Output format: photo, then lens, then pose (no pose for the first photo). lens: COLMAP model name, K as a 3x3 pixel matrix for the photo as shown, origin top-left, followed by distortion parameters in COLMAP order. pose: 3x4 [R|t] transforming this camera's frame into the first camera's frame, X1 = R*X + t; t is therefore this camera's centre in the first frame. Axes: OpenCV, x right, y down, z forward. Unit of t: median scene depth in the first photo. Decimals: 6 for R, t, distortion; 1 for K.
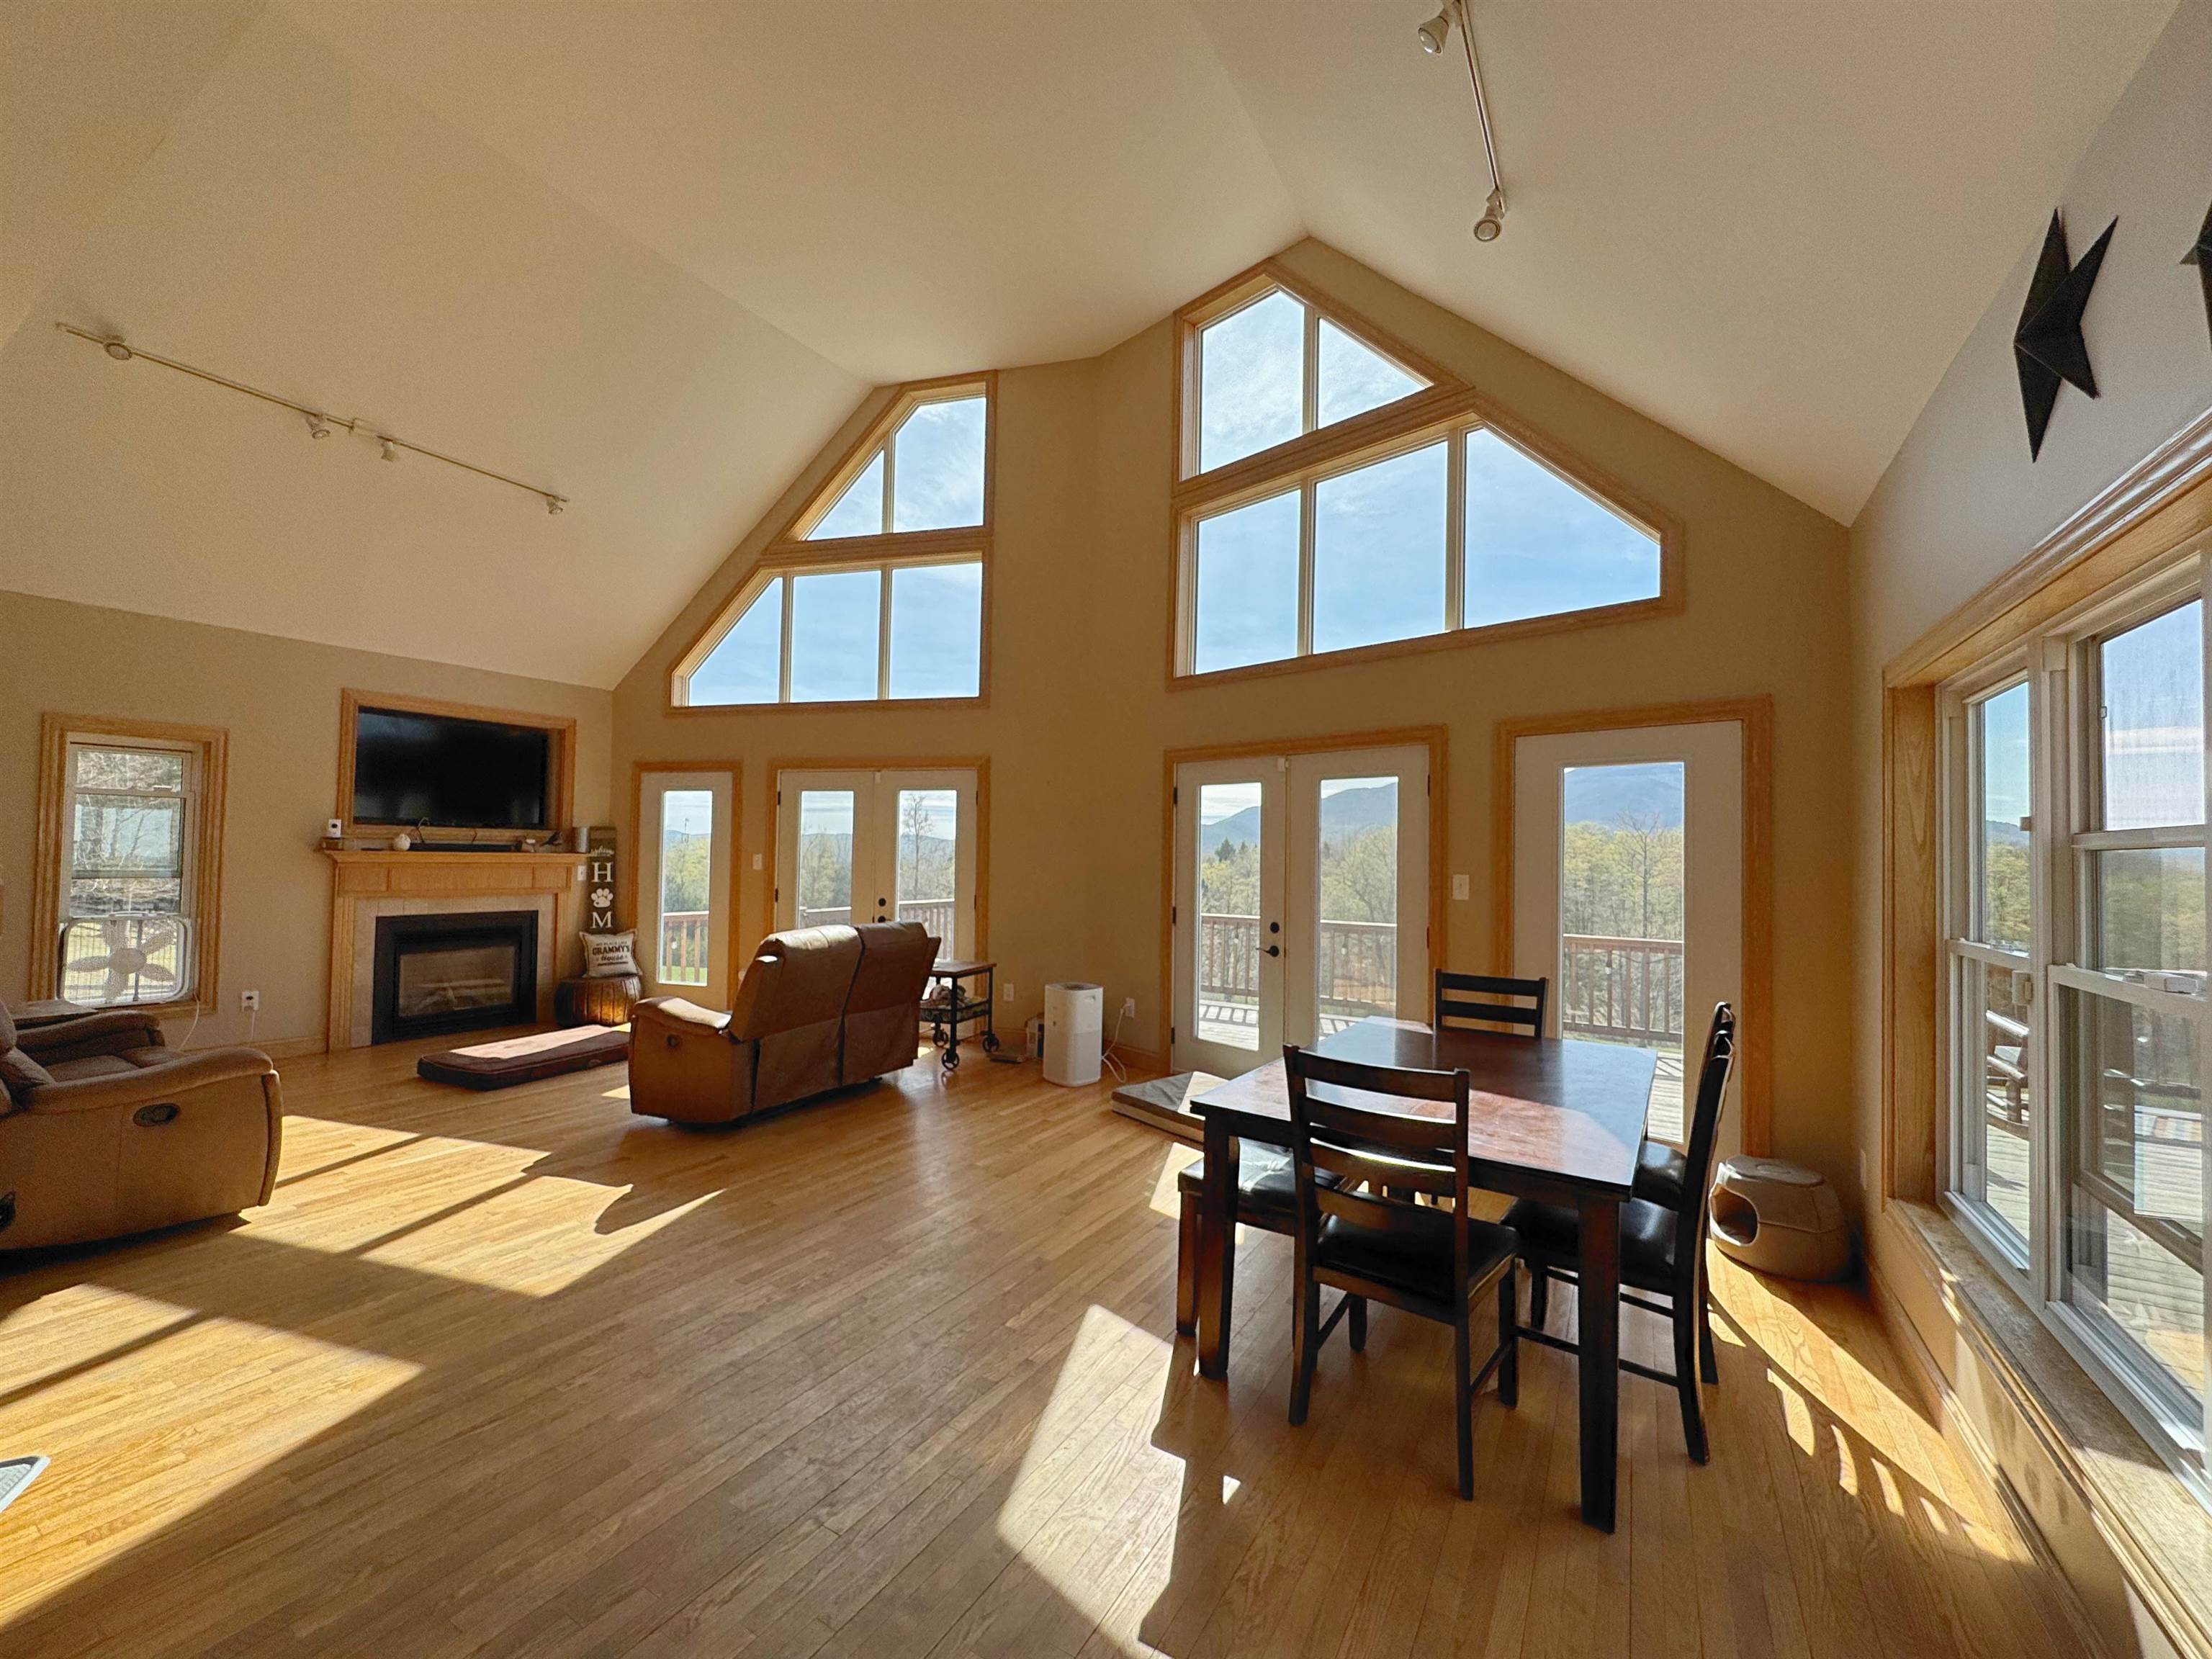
lens RADIAL K [[896.8, 0, 1113.6], [0, 896.8, 819.2], [0, 0, 1]] dist [-0.000885, 0.000768]
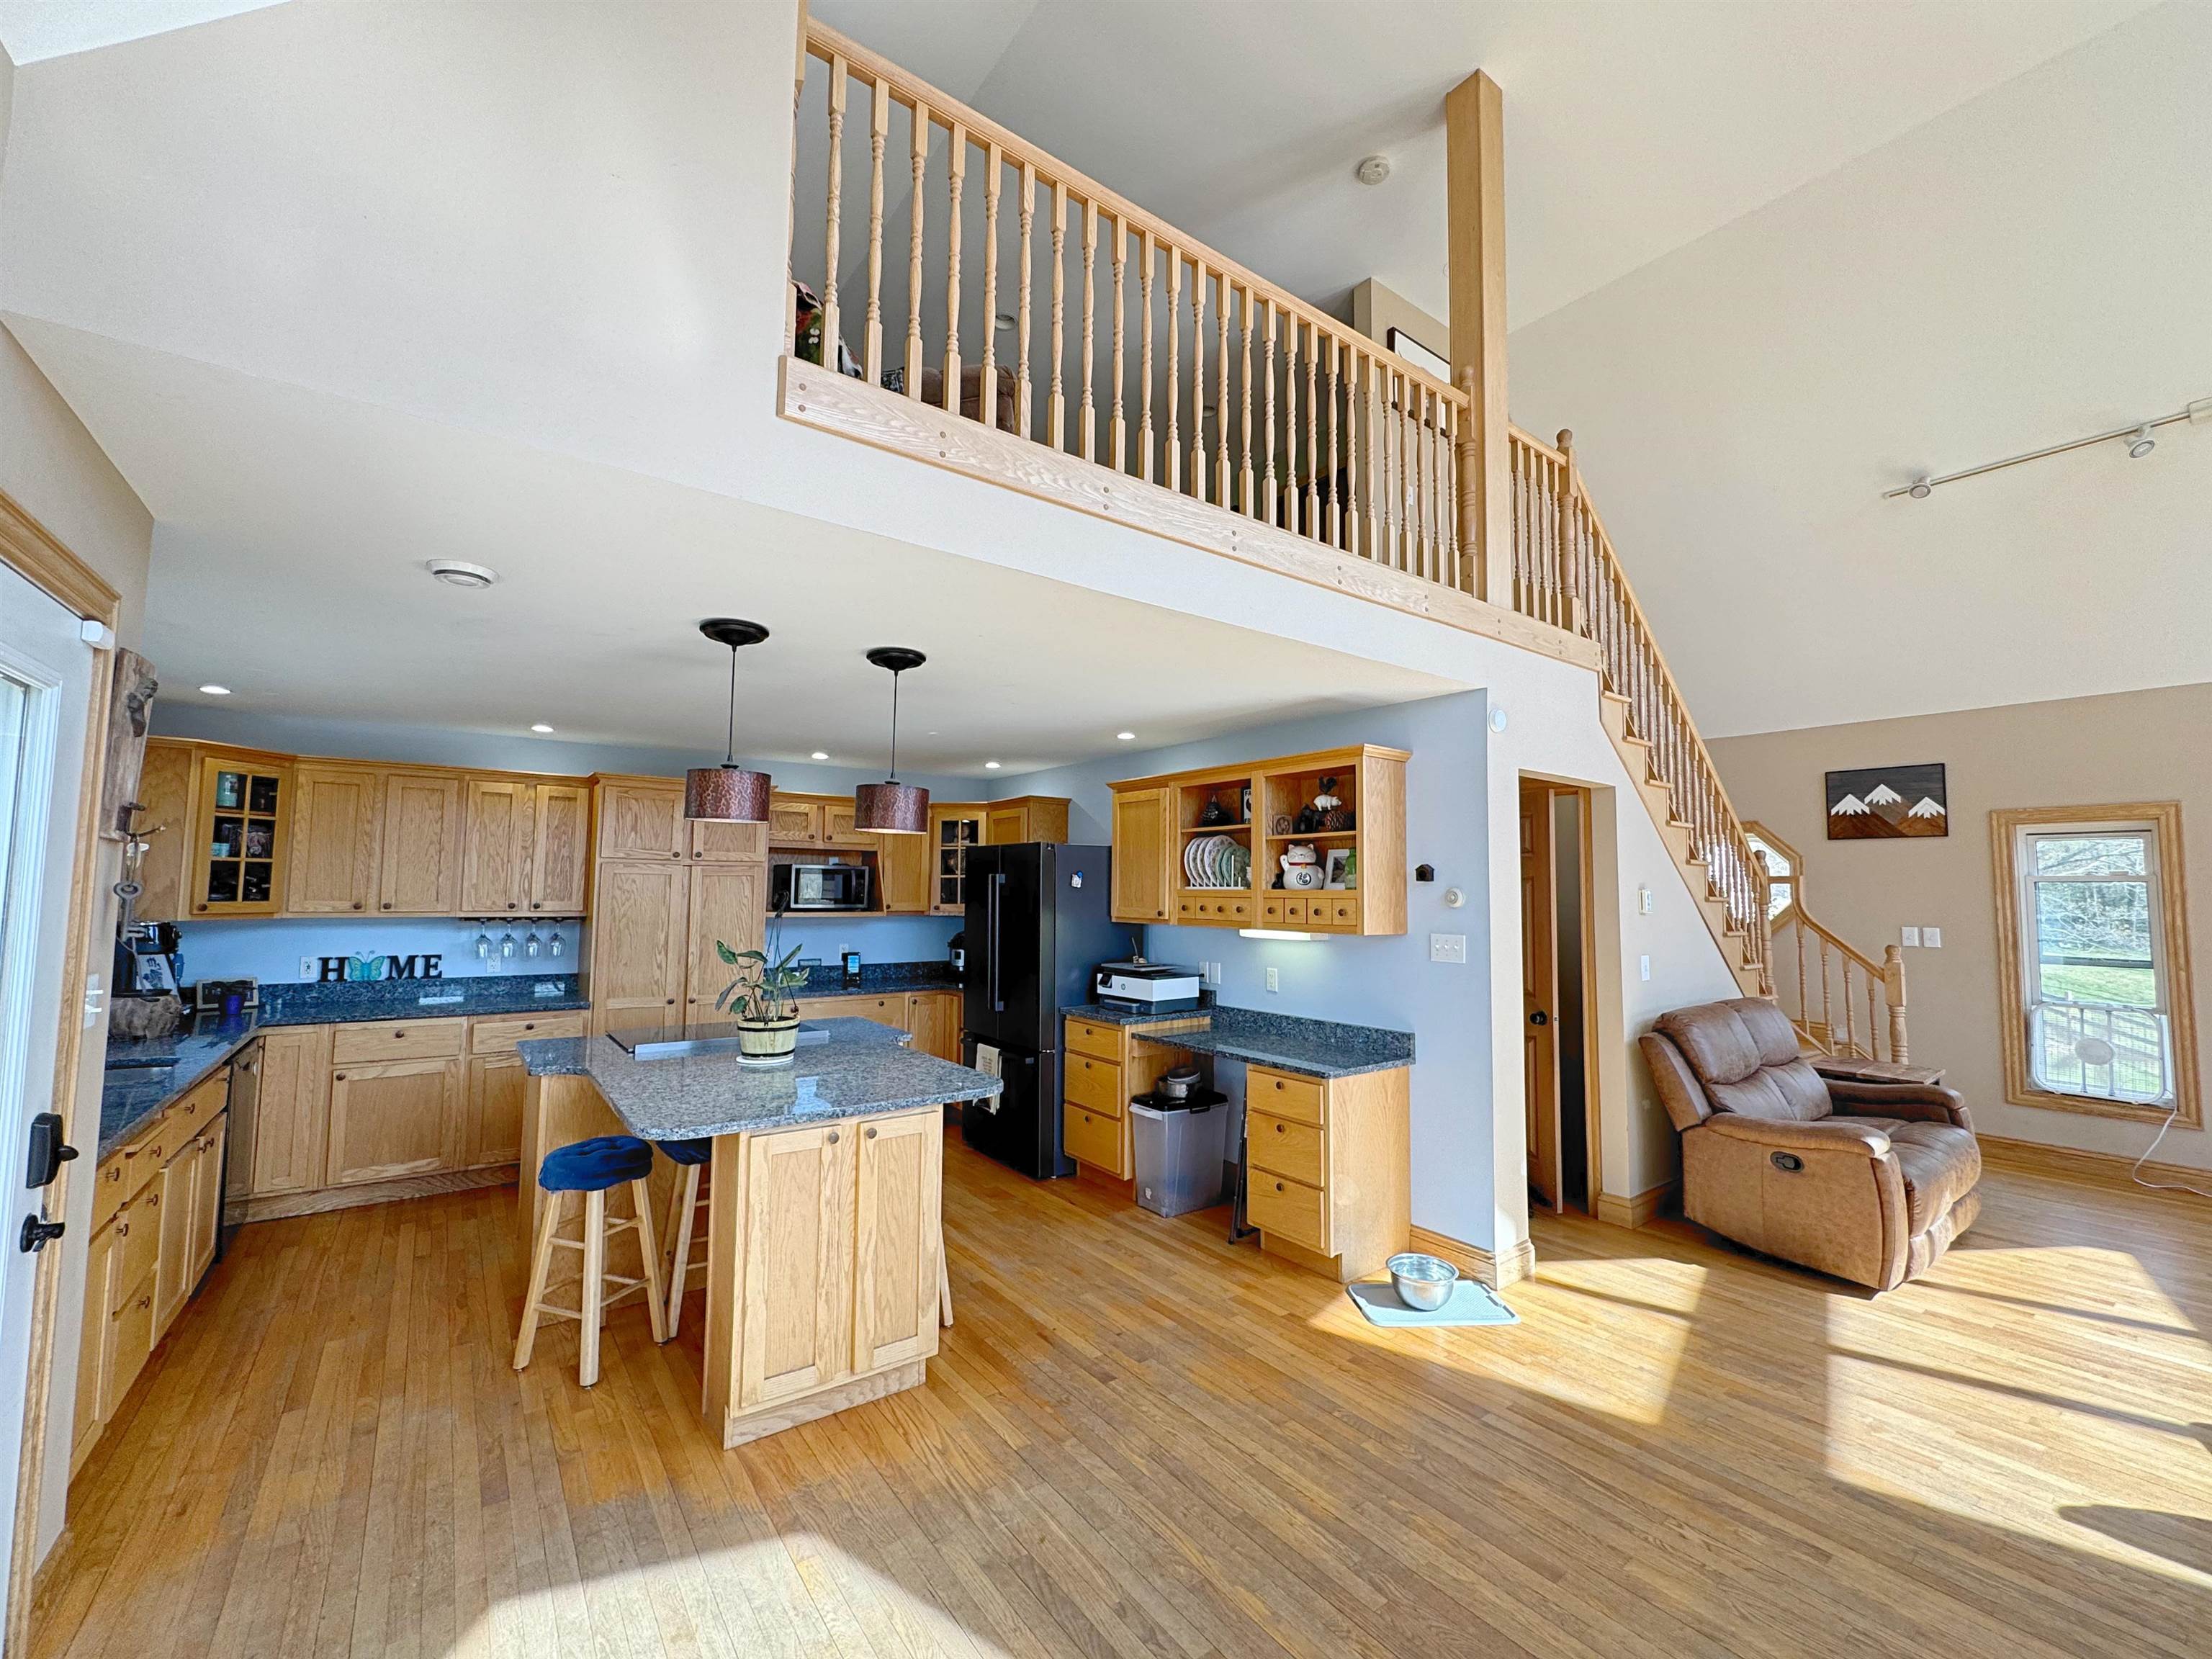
lens RADIAL K [[896.8, 0, 1102.1], [0, 896.8, 831.9], [0, 0, 1]] dist [-0.000885, 0.000768]
pose [[-0.385206, -0.084247, -0.918977, 0.220972], [0.016370, 0.995044, -0.098082, -0.001481], [0.922686, -0.052825, -0.381917, 0.348841]]
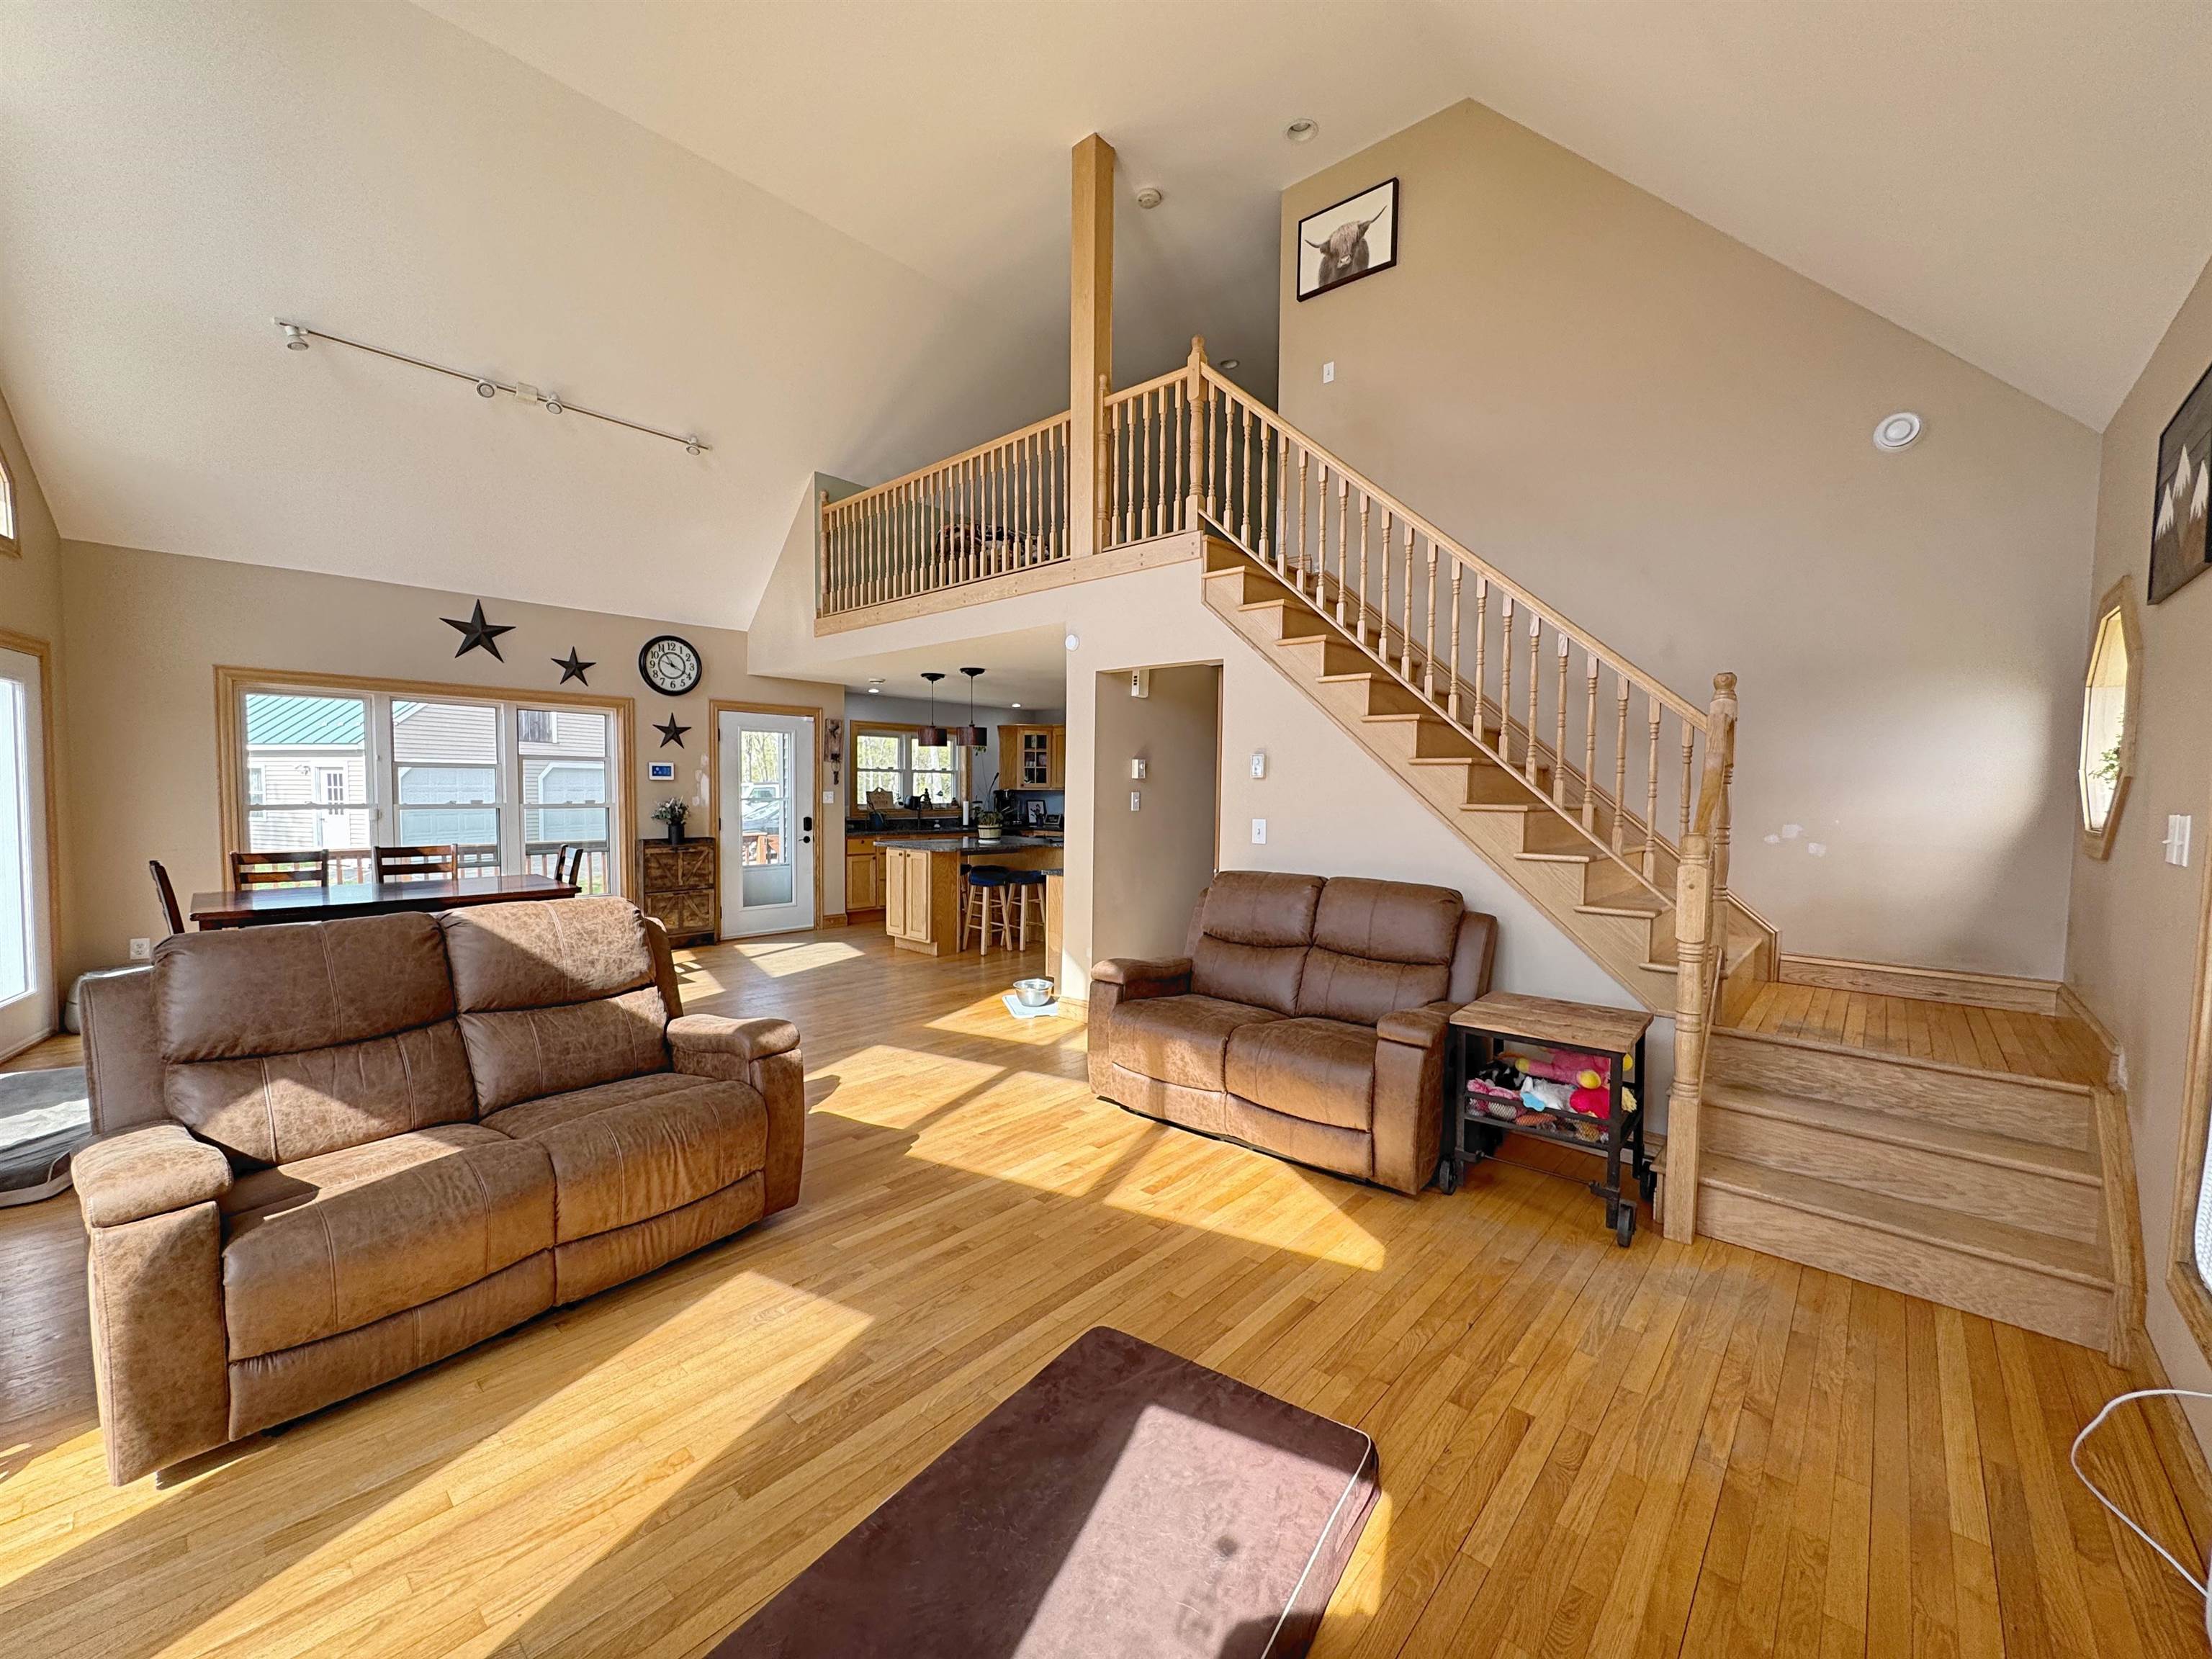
lens RADIAL K [[896.8, 0, 1112.1], [0, 896.8, 829.5], [0, 0, 1]] dist [-0.000885, 0.000768]
pose [[-0.981092, -0.036921, 0.189986, -0.691294], [-0.035322, 0.999306, 0.011795, 0.041321], [-0.190290, 0.004861, -0.981716, 1.260766]]
